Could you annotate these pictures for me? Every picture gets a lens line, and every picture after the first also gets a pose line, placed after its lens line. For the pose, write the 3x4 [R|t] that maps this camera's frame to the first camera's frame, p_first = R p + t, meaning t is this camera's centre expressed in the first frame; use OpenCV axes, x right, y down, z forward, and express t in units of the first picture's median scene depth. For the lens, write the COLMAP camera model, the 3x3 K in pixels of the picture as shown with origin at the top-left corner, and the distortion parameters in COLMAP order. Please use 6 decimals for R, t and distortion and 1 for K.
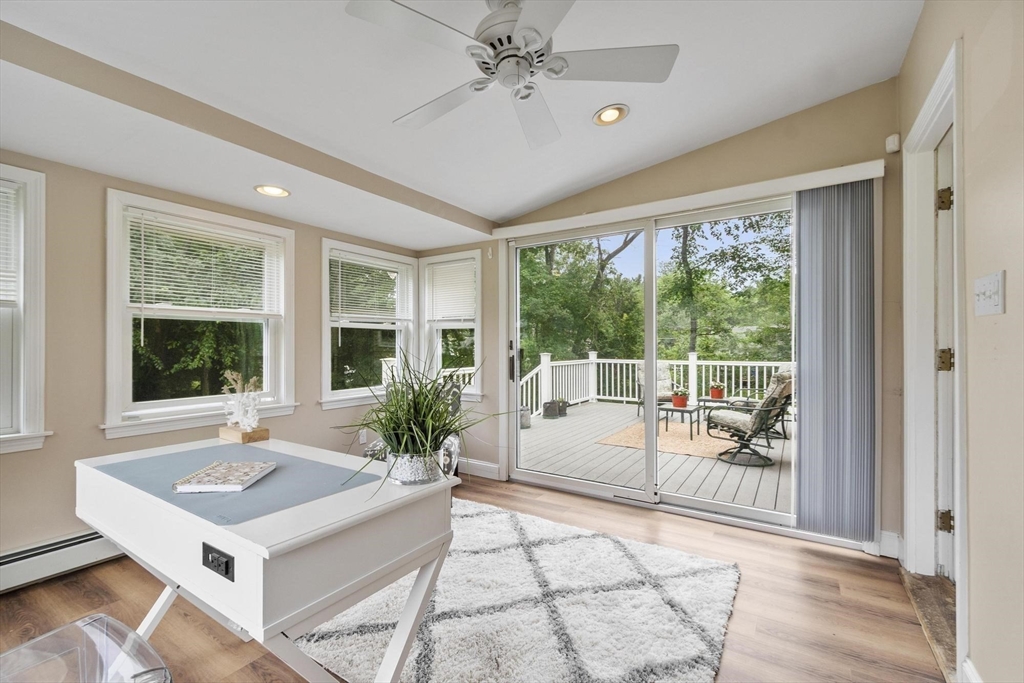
lens RADIAL K [[446.2, 0, 508.3], [0, 446.2, 342.5], [0, 0, 1]] dist [0.001046, 0.000449]
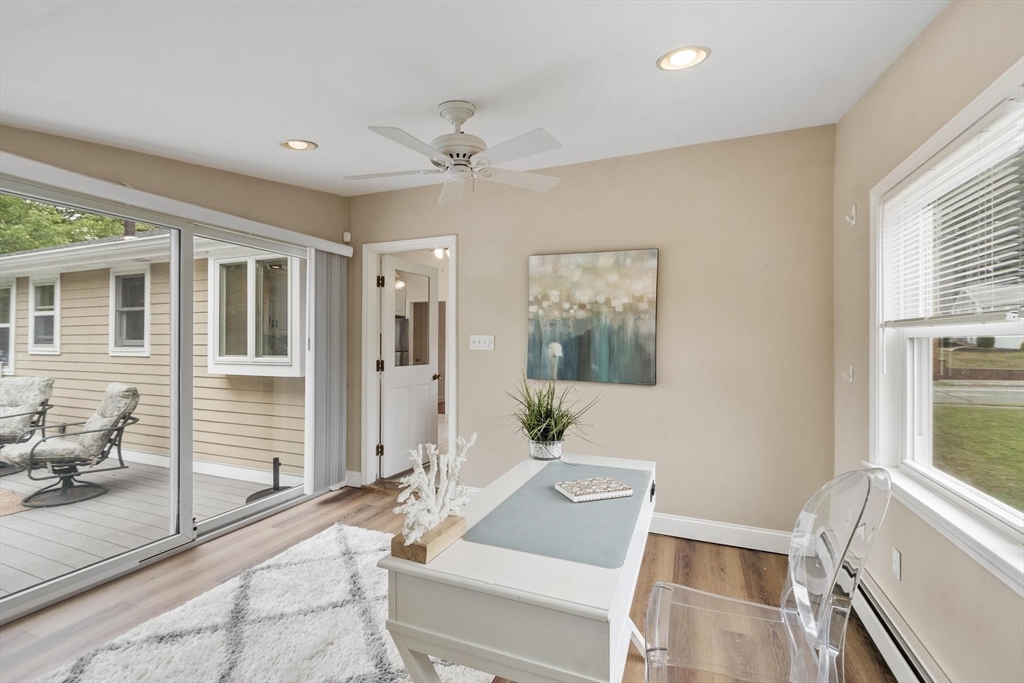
lens RADIAL K [[446.2, 0, 508.3], [0, 446.2, 342.5], [0, 0, 1]] dist [0.001046, 0.000449]
pose [[-0.171753, -0.003713, 0.985133, -0.736938], [-0.006159, 0.999977, 0.002695, -0.050619], [-0.985121, -0.005605, -0.171772, 0.582465]]
